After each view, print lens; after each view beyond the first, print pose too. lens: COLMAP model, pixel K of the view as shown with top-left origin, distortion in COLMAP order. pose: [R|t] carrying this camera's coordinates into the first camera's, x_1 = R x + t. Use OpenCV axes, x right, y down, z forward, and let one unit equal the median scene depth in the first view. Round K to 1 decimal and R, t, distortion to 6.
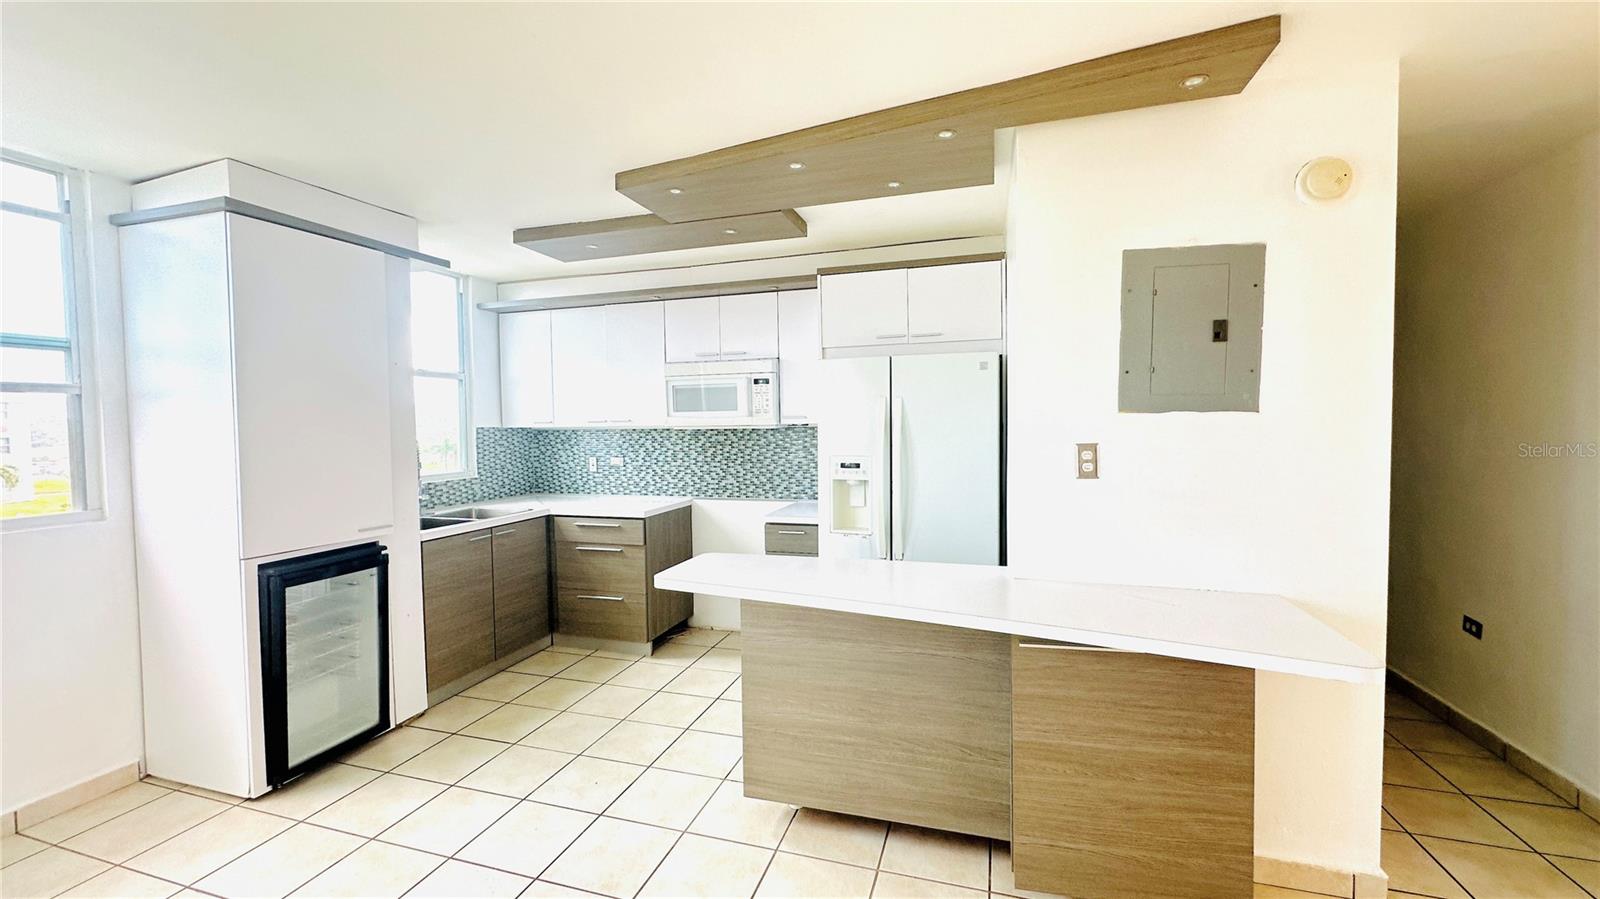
lens RADIAL K [[638.9, 0, 801.7], [0, 638.9, 450.3], [0, 0, 1]] dist [-0.001494, -0.000067]
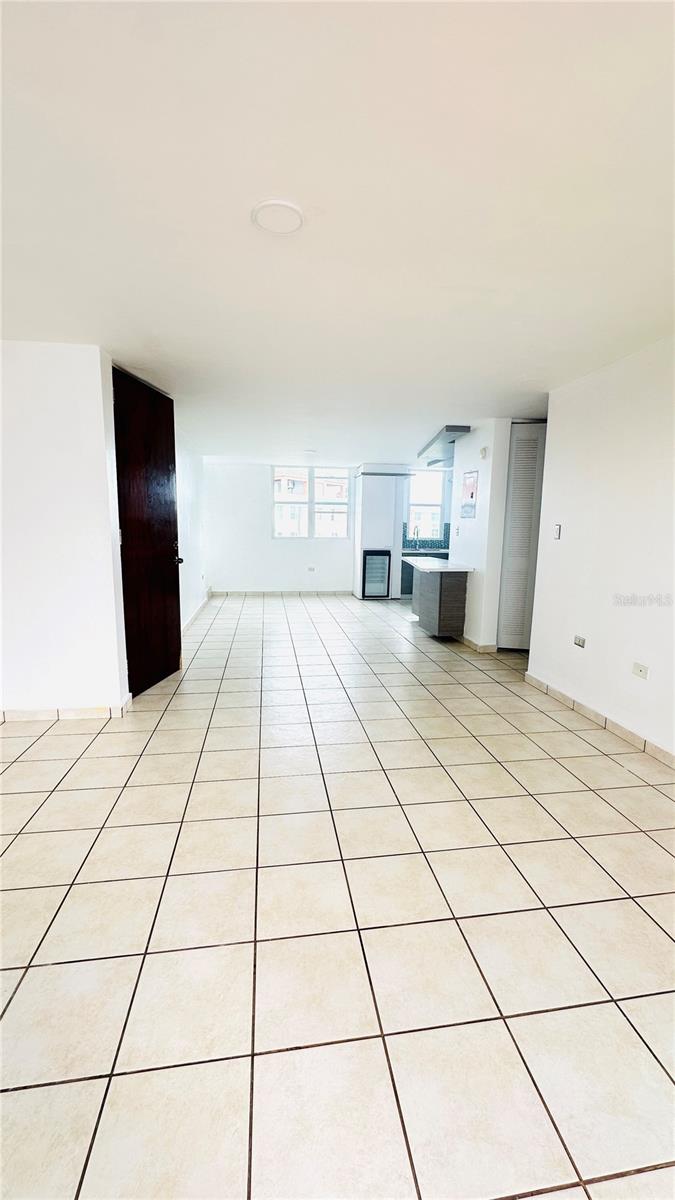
lens RADIAL K [[479.2, 0, 337.5], [0, 479.2, 600.0], [0, 0, 1]] dist [-0.001494, -0.000067]
pose [[0.433216, 0.155050, -0.887853, 1.850496], [-0.058510, 0.987852, 0.143964, 0.037772], [0.899389, -0.010419, 0.437025, -0.588076]]
